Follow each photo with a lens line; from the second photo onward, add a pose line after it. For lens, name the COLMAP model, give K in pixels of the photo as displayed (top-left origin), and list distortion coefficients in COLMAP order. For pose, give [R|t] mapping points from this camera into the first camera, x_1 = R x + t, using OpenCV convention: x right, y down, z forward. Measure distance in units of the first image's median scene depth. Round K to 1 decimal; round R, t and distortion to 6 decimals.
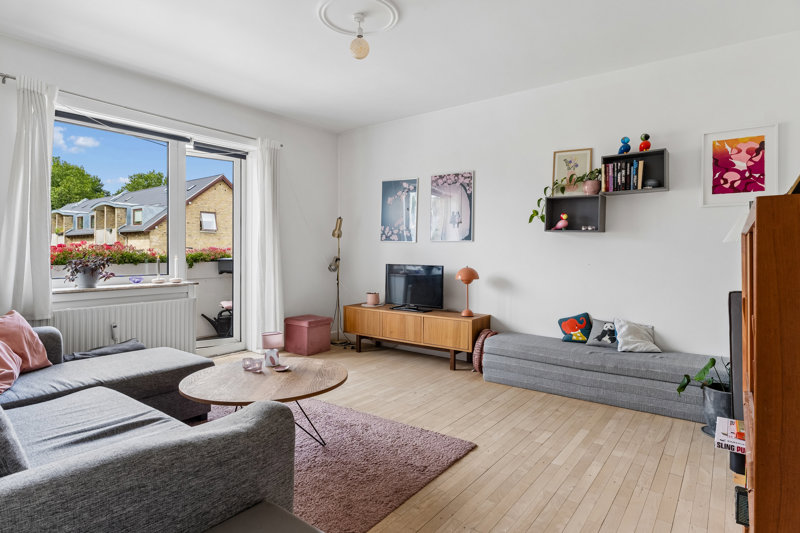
lens RADIAL K [[439.0, 0, 398.8], [0, 439.0, 252.9], [0, 0, 1]] dist [0.003006, 0.000576]
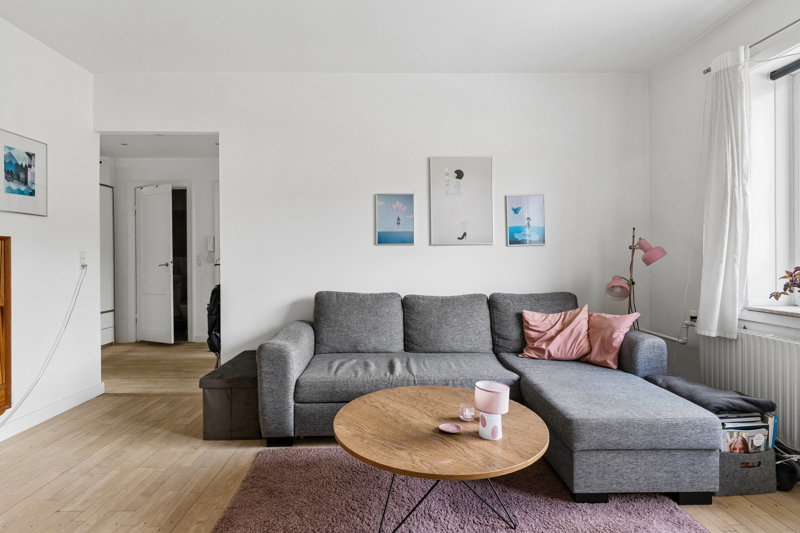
lens RADIAL K [[407.8, 0, 397.7], [0, 407.8, 256.5], [0, 0, 1]] dist [-0.002037, -0.000424]
pose [[-0.786983, 0.000423, -0.616974, 0.108457], [0.001051, 0.999999, -0.000654, -0.002737], [0.616974, -0.001163, -0.786983, 0.831828]]
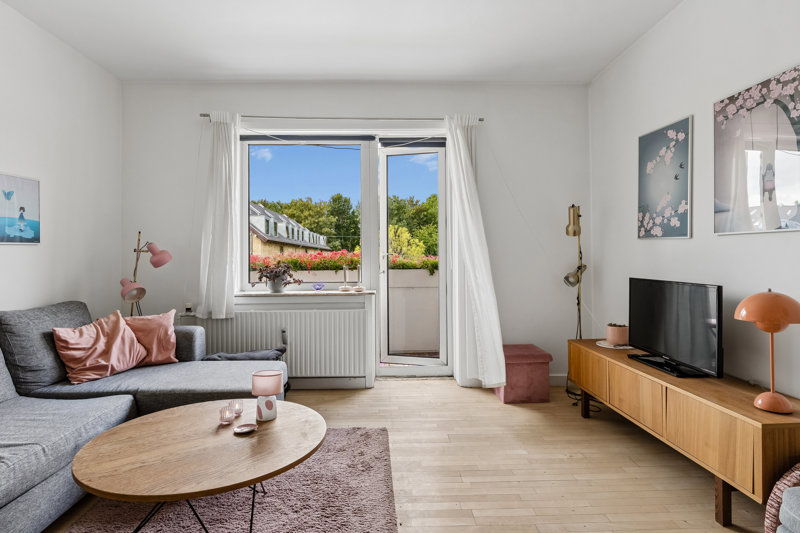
lens RADIAL K [[430.4, 0, 398.6], [0, 430.4, 252.9], [0, 0, 1]] dist [-0.002985, -0.000101]
pose [[0.628154, -0.014935, -0.777946, 0.235898], [0.005207, 0.999874, -0.014991, -0.000341], [0.778072, 0.005366, 0.628152, 0.436598]]
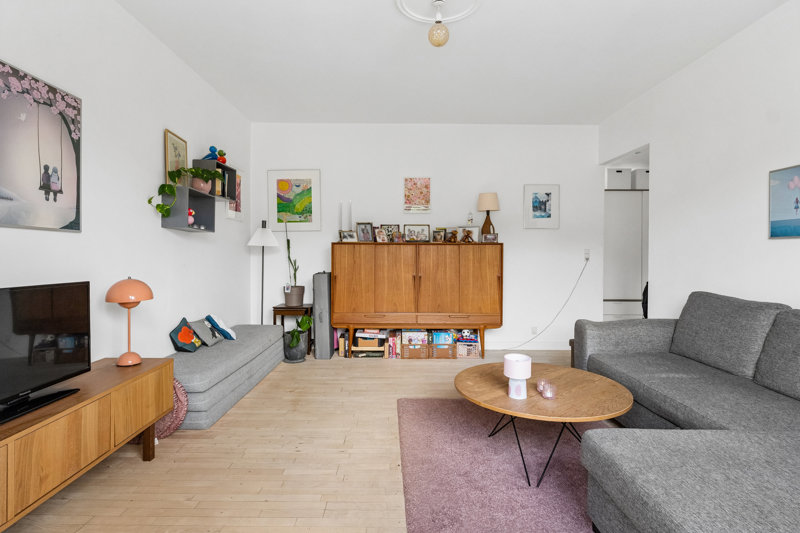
lens RADIAL K [[427.4, 0, 400.6], [0, 427.4, 257.3], [0, 0, 1]] dist [0.000748, 0.000385]
pose [[-0.602344, -0.013253, 0.798127, -0.467149], [-0.004343, 0.999902, 0.013326, -0.004650], [-0.798225, 0.004560, -0.602342, 0.983031]]
